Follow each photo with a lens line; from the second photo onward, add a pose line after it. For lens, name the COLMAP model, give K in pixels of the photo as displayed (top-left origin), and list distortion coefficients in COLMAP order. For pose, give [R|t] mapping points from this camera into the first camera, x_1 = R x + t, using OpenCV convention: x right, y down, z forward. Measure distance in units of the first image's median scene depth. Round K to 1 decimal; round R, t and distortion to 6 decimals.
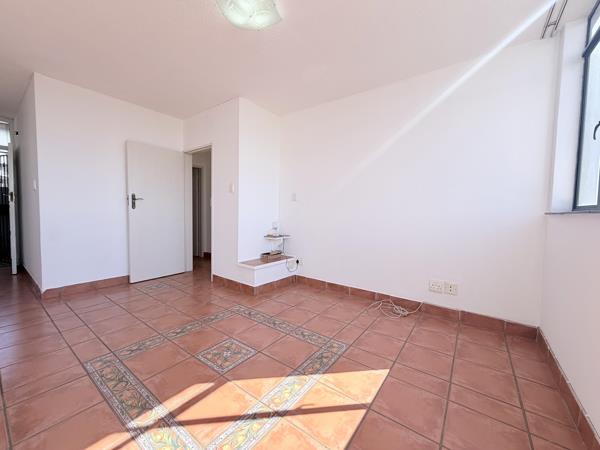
lens RADIAL K [[239.4, 0, 299.3], [0, 239.4, 224.8], [0, 0, 1]] dist [-0.000906, -0.000143]
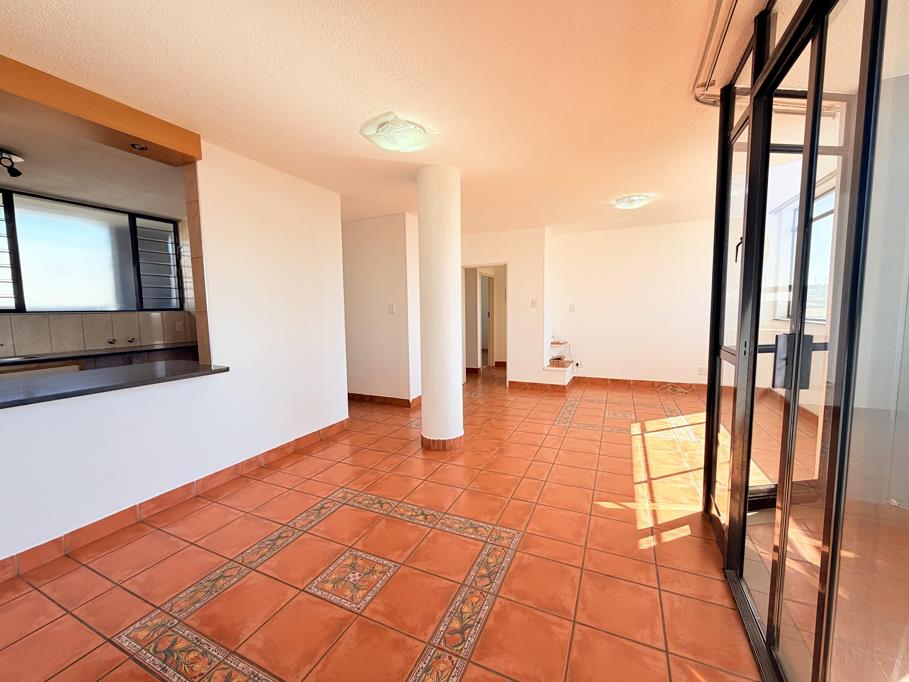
lens RADIAL K [[362.6, 0, 453.4], [0, 362.6, 340.7], [0, 0, 1]] dist [-0.000906, -0.000143]
pose [[0.978295, -0.051938, 0.200602, -1.530638], [0.044817, 0.998199, 0.039878, -0.091596], [-0.202312, -0.030022, 0.978861, -0.948102]]
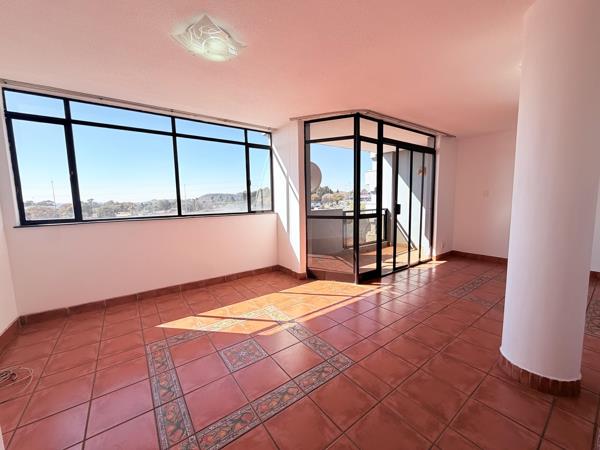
lens RADIAL K [[239.4, 0, 299.3], [0, 239.4, 224.8], [0, 0, 1]] dist [-0.000906, -0.000143]
pose [[-0.955234, -0.032878, 0.294019, -0.726066], [0.015420, 0.986922, 0.160457, -0.217635], [-0.295450, 0.157807, -0.942235, 1.570391]]
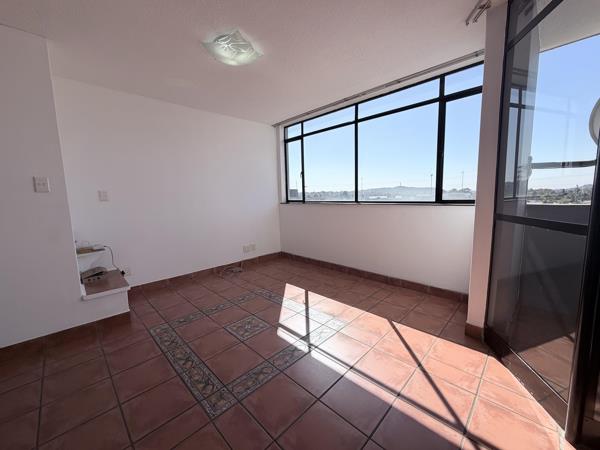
lens RADIAL K [[239.4, 0, 299.3], [0, 239.4, 224.8], [0, 0, 1]] dist [-0.000906, -0.000143]
pose [[0.146363, -0.143488, 0.978769, -1.179318], [0.080315, 0.987882, 0.132814, -0.123900], [-0.985965, 0.059170, 0.156114, 0.403514]]
